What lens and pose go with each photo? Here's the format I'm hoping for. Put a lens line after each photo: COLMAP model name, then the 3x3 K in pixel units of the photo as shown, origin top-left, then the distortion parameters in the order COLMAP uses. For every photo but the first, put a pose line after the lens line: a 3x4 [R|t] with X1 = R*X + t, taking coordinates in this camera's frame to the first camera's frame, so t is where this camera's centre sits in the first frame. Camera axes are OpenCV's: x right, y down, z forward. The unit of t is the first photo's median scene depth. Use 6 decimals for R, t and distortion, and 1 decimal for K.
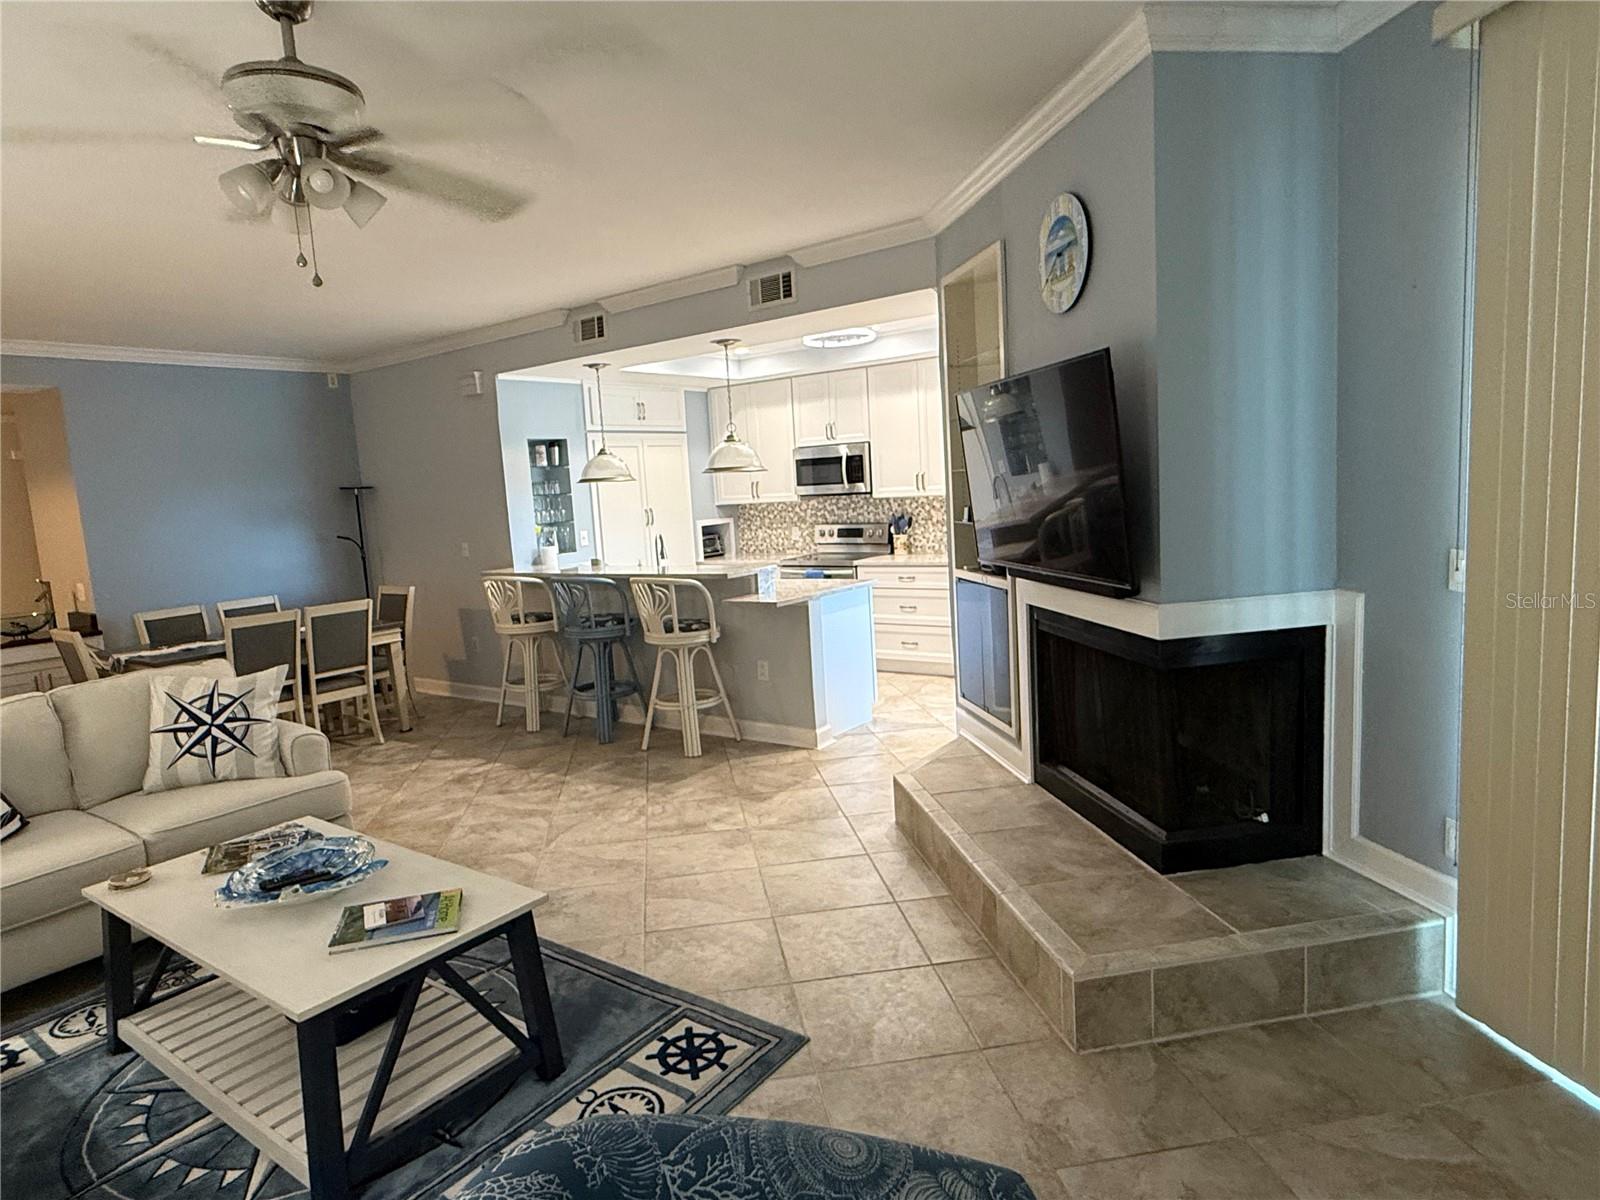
lens RADIAL K [[931.6, 0, 792.2], [0, 931.6, 602.4], [0, 0, 1]] dist [-0.006316, 0.003336]
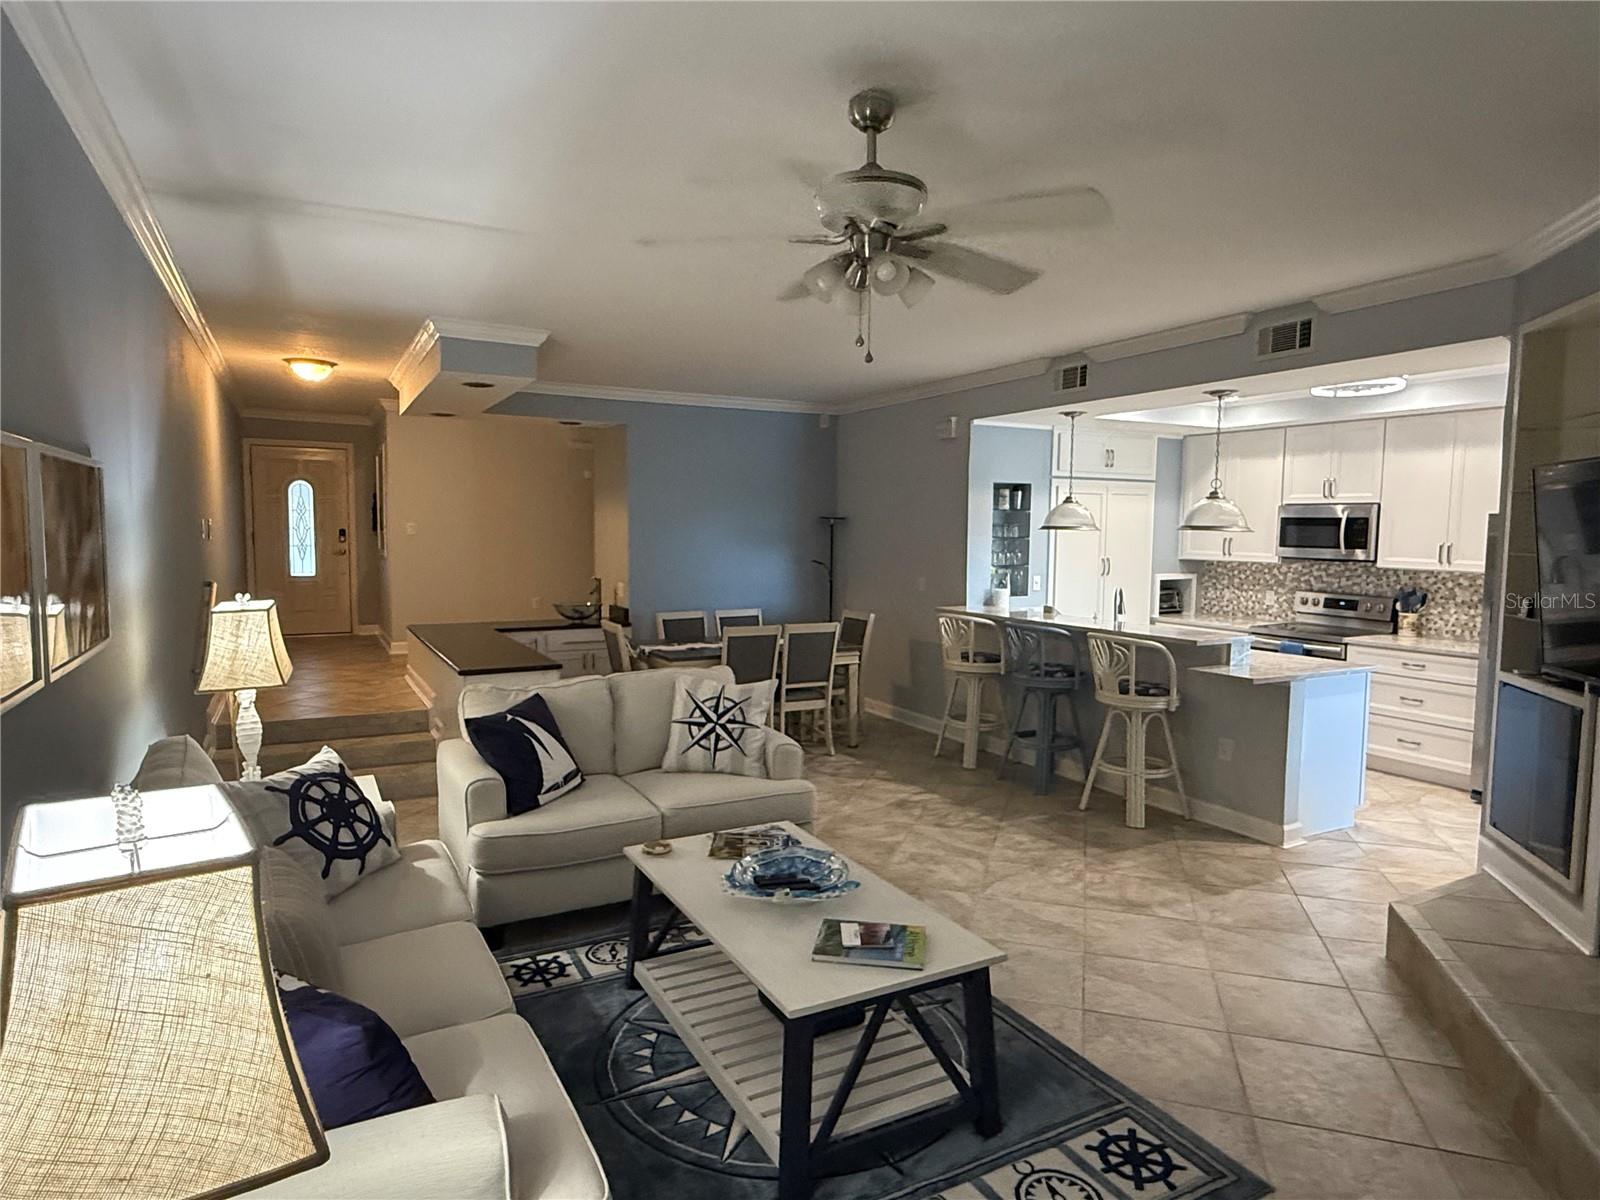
lens RADIAL K [[931.6, 0, 797.0], [0, 931.6, 607.1], [0, 0, 1]] dist [-0.006316, 0.003336]
pose [[0.898615, 0.104406, -0.426134, -0.041638], [-0.116091, 0.993237, -0.001458, -0.018846], [0.423100, 0.050781, 0.904659, -0.018441]]
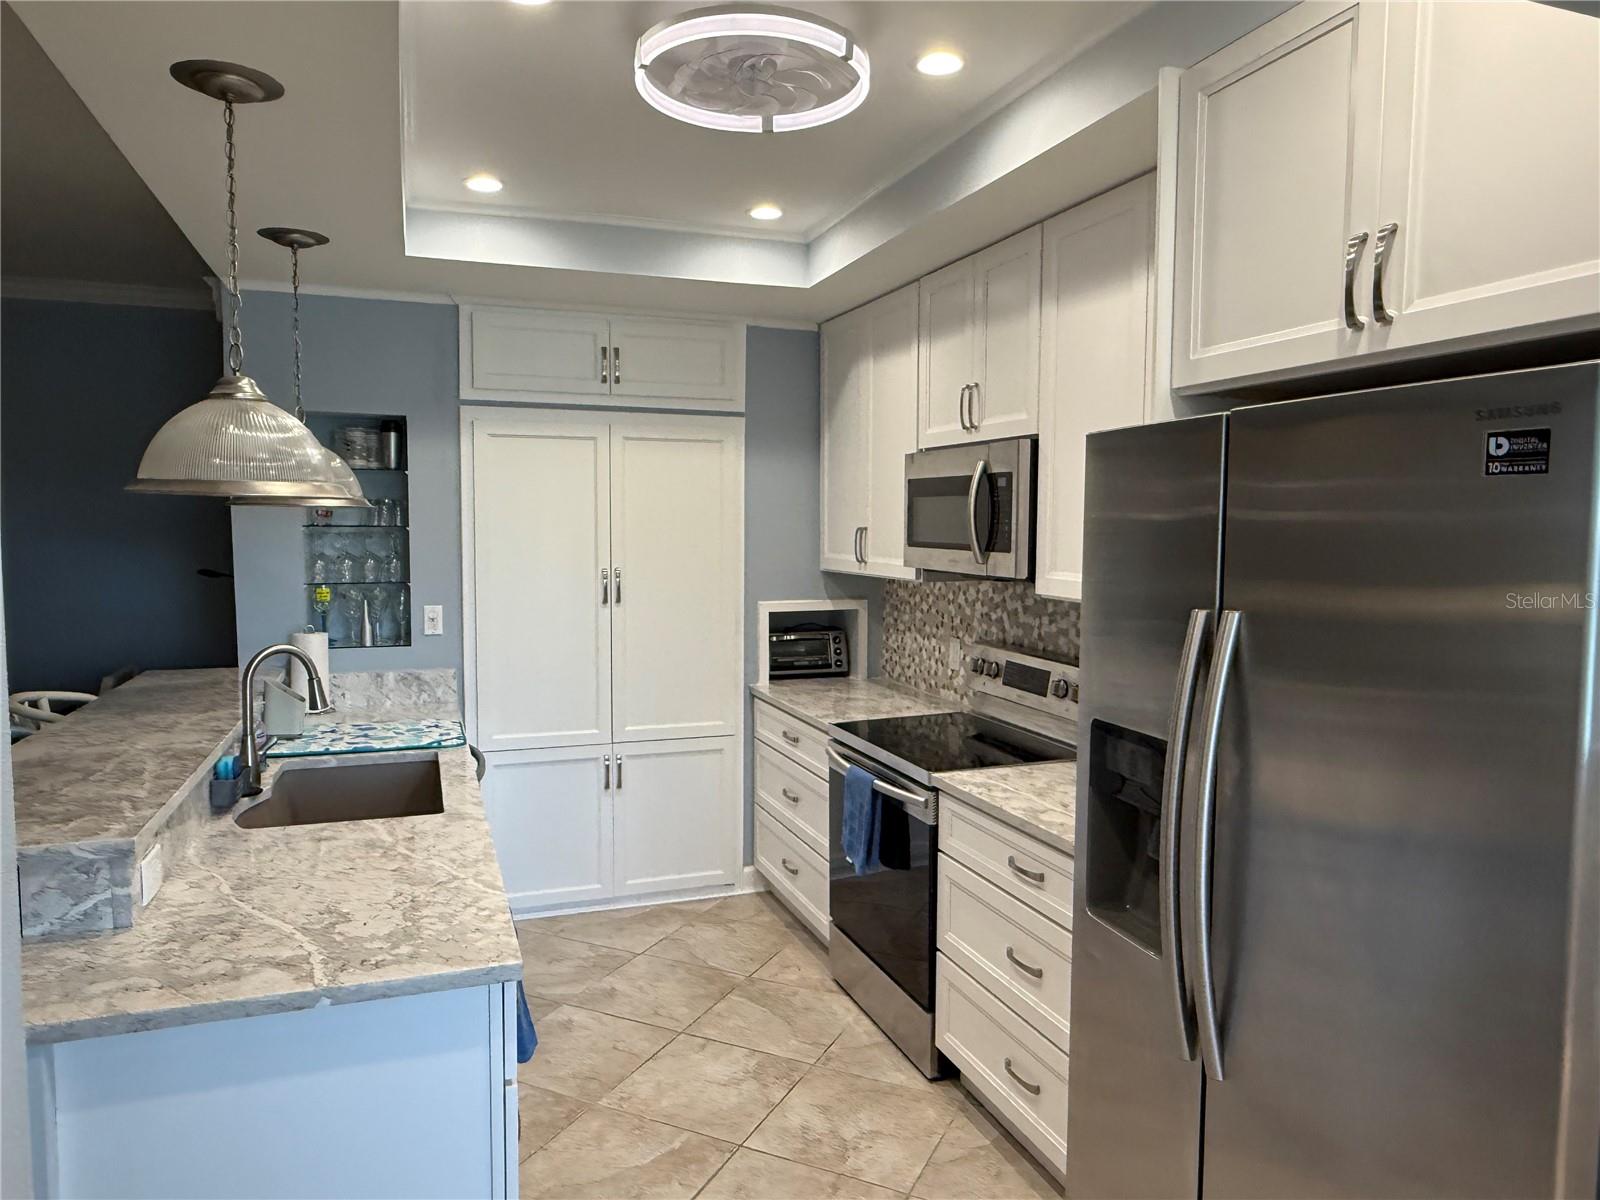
lens RADIAL K [[1044.5, 0, 796.8], [0, 1044.5, 601.1], [0, 0, 1]] dist [0.004210, 0.000072]
pose [[0.830443, 0.104815, -0.547154, 0.365644], [-0.125280, 0.992121, -0.000088, -0.160372], [0.542834, 0.068621, 0.837032, 1.006969]]
